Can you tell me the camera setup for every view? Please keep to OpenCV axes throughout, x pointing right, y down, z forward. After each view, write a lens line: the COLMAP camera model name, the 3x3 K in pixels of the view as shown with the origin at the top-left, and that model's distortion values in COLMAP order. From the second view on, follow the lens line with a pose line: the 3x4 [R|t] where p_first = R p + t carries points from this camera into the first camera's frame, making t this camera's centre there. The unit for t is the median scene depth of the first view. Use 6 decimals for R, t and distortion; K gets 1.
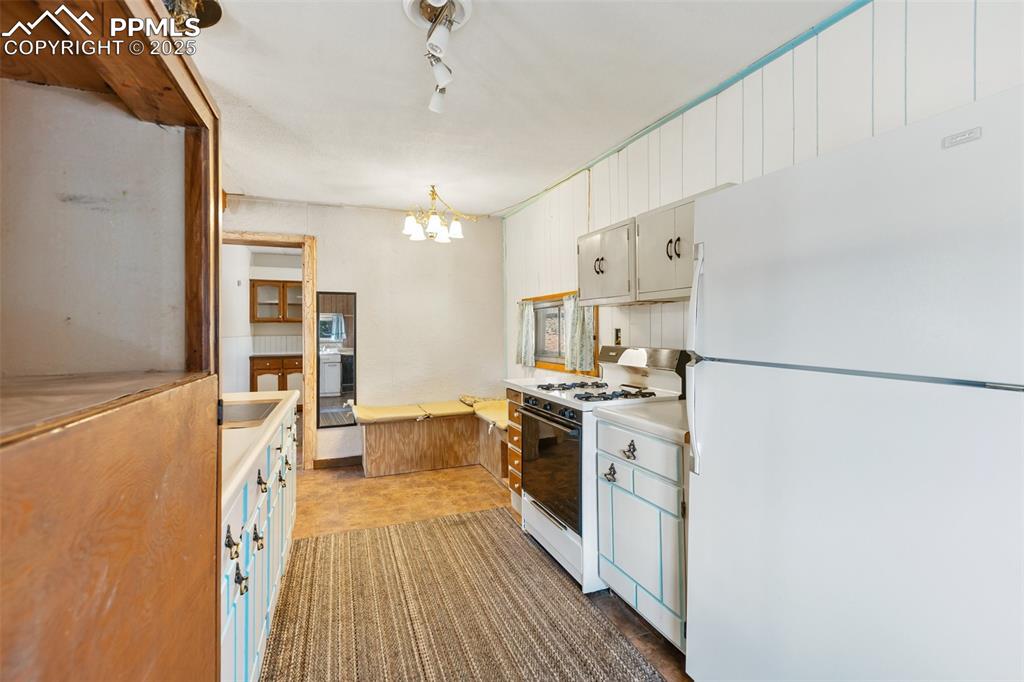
lens RADIAL K [[467.3, 0, 512.3], [0, 467.3, 327.0], [0, 0, 1]] dist [0.002092, 0.000320]
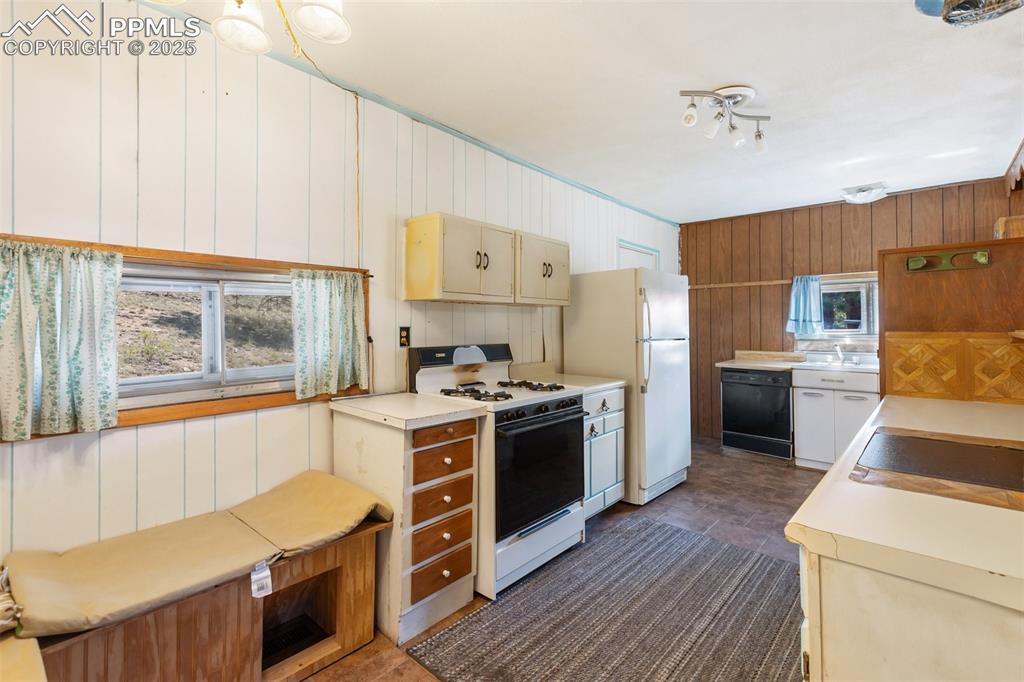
lens RADIAL K [[467.6, 0, 514.0], [0, 467.6, 318.1], [0, 0, 1]] dist [0.000009, -0.000085]
pose [[-0.458478, 0.016240, 0.888557, -0.805785], [-0.002998, 0.999799, -0.019820, 0.005740], [-0.888700, -0.011751, -0.458338, 1.619905]]
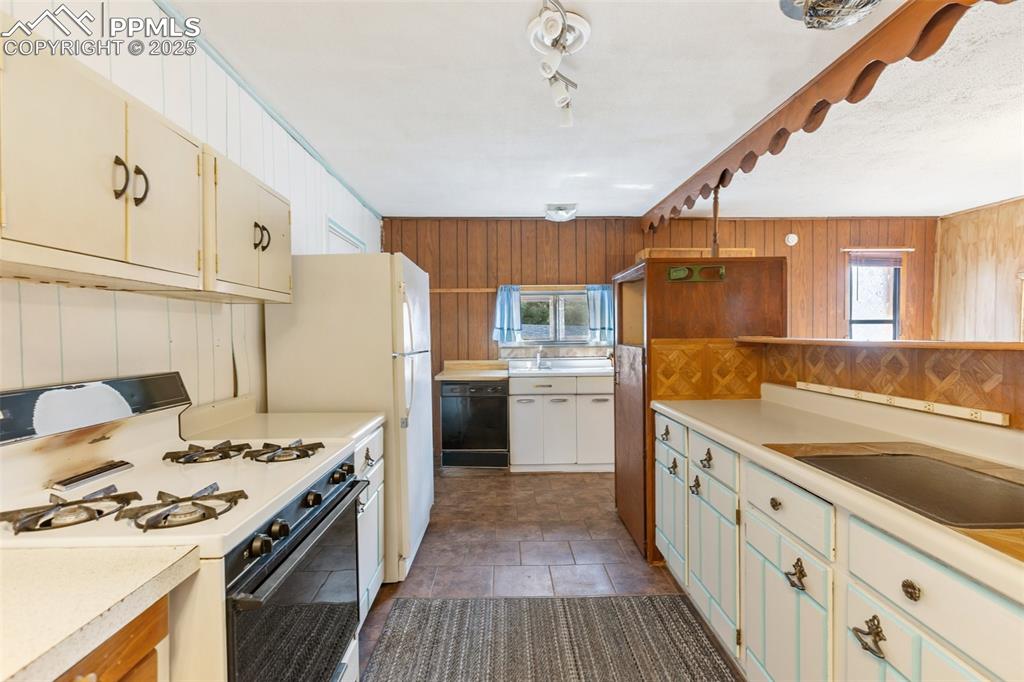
lens RADIAL K [[457.0, 0, 515.4], [0, 457.0, 341.5], [0, 0, 1]] dist [0.001500, 0.000112]
pose [[-0.943998, 0.003118, 0.329936, -0.298833], [0.007373, 0.999905, 0.011645, 0.004570], [-0.329869, 0.013425, -0.943931, 1.487200]]
